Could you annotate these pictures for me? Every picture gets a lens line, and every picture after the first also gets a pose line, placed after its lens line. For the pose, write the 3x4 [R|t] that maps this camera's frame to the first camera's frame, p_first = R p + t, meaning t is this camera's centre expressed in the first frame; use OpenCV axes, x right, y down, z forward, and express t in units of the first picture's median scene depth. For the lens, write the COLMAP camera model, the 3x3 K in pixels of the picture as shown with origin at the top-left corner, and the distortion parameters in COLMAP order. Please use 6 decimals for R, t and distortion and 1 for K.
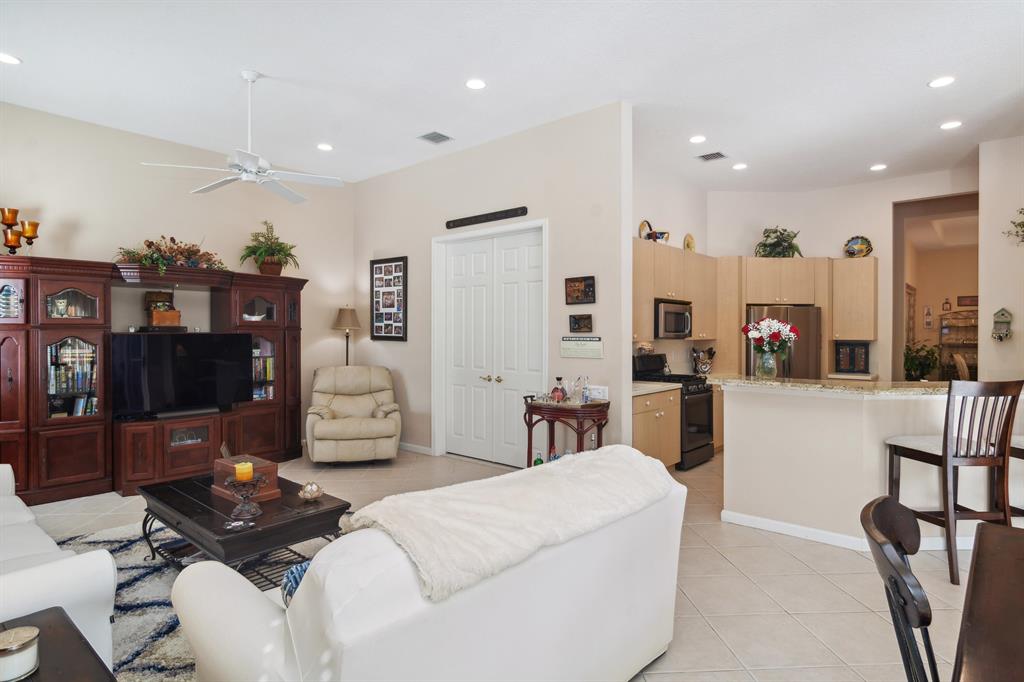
lens RADIAL K [[556.0, 0, 497.3], [0, 556.0, 336.5], [0, 0, 1]] dist [0.002808, 0.000697]
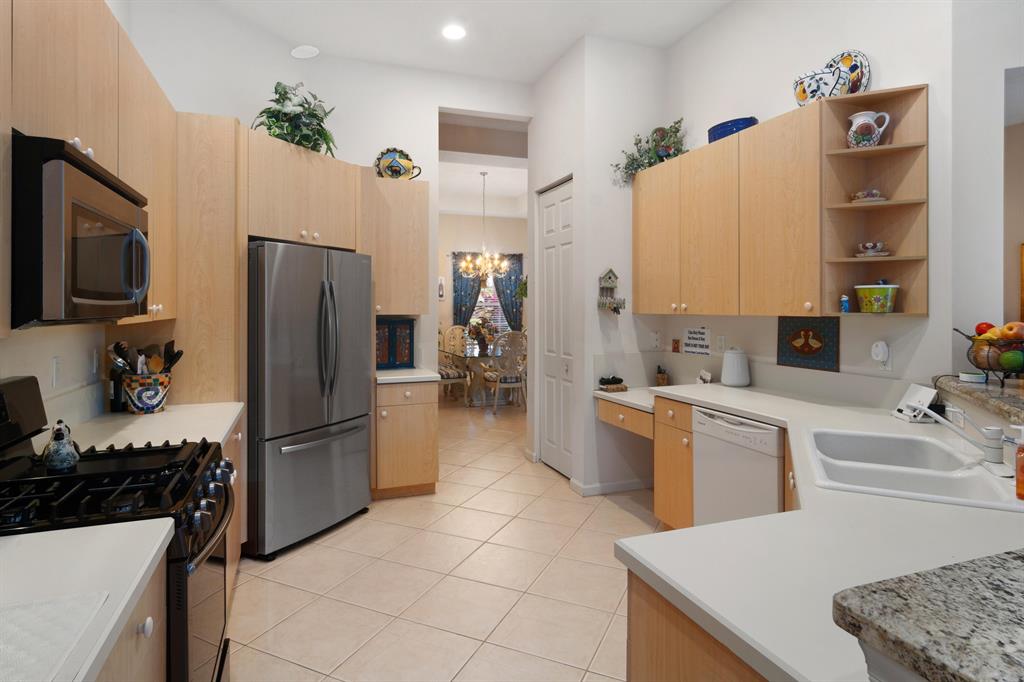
lens RADIAL K [[559.8, 0, 500.2], [0, 559.8, 304.6], [0, 0, 1]] dist [0.000011, 0.000112]
pose [[0.475316, 0.001168, 0.879815, 0.154208], [0.005168, 0.999978, -0.004119, -0.001764], [-0.879800, 0.006504, 0.475299, 0.609571]]
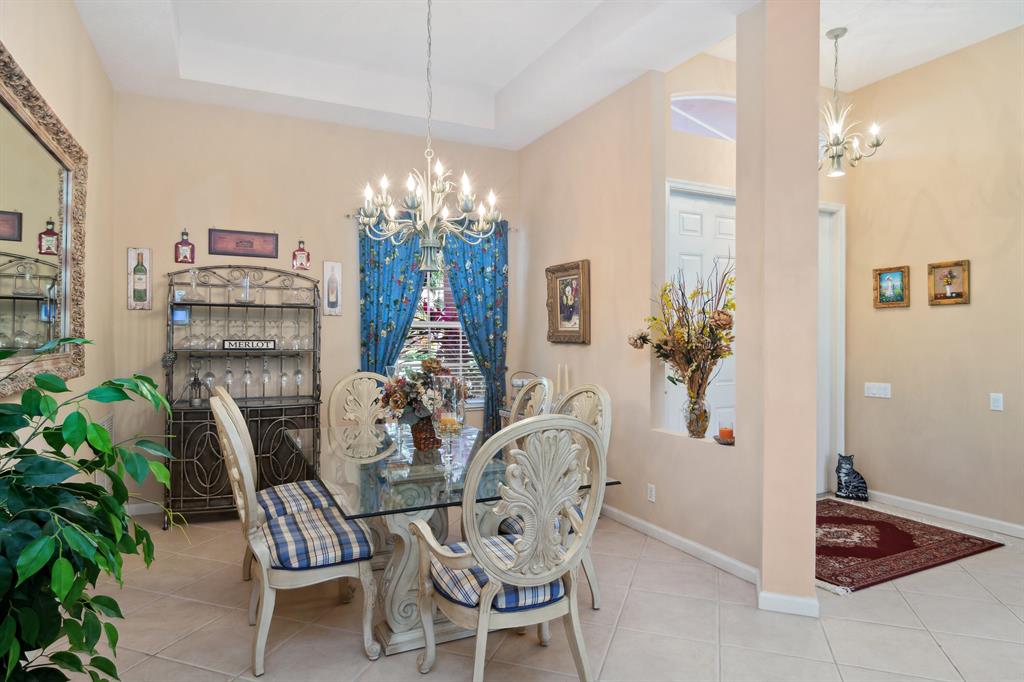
lens RADIAL K [[589.8, 0, 512.0], [0, 589.8, 341.0], [0, 0, 1]] dist [-0.001812, -0.000489]
pose [[0.371498, -0.008169, 0.928398, 0.782899], [0.001928, 0.999966, 0.008027, 0.006075], [-0.928432, -0.001192, 0.371501, 0.975427]]
